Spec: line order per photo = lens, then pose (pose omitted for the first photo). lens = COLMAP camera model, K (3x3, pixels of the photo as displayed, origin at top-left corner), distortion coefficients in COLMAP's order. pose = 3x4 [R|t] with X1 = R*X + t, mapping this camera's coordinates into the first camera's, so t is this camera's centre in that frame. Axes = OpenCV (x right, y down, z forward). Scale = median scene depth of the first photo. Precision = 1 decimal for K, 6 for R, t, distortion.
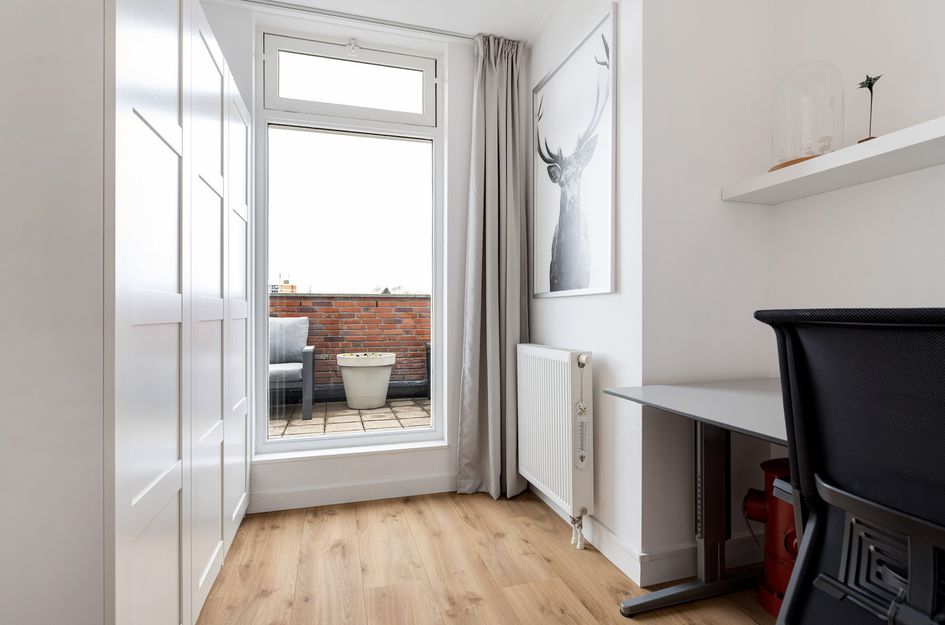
lens RADIAL K [[468.1, 0, 471.4], [0, 468.1, 316.2], [0, 0, 1]] dist [-0.005566, -0.000405]
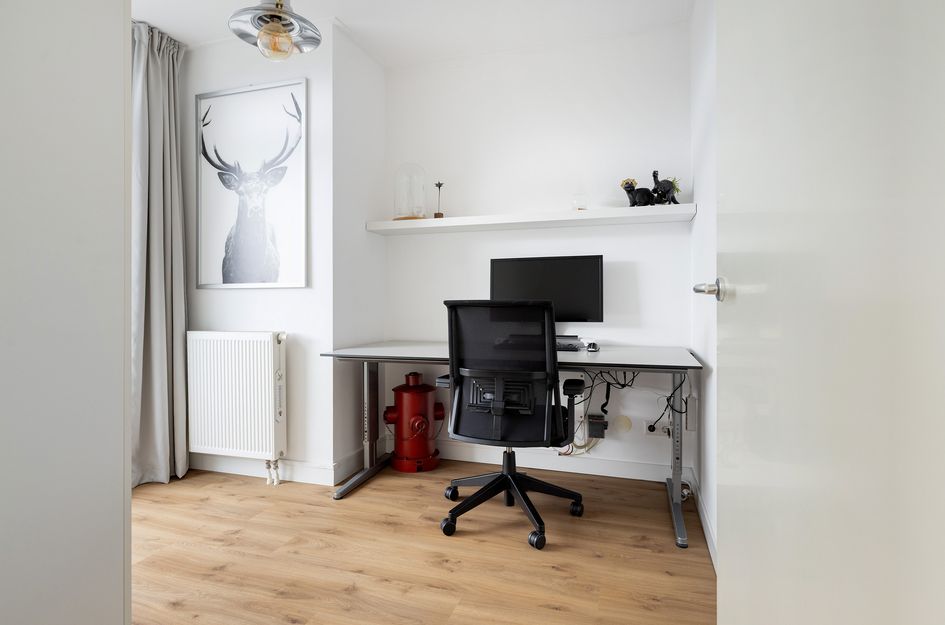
lens RADIAL K [[535.0, 0, 471.4], [0, 535.0, 309.1], [0, 0, 1]] dist [0.002421, 0.000936]
pose [[0.551965, -0.013685, 0.833755, -0.663749], [0.007876, 0.999906, 0.011198, 0.000095], [-0.833830, 0.000386, 0.552021, -0.251453]]
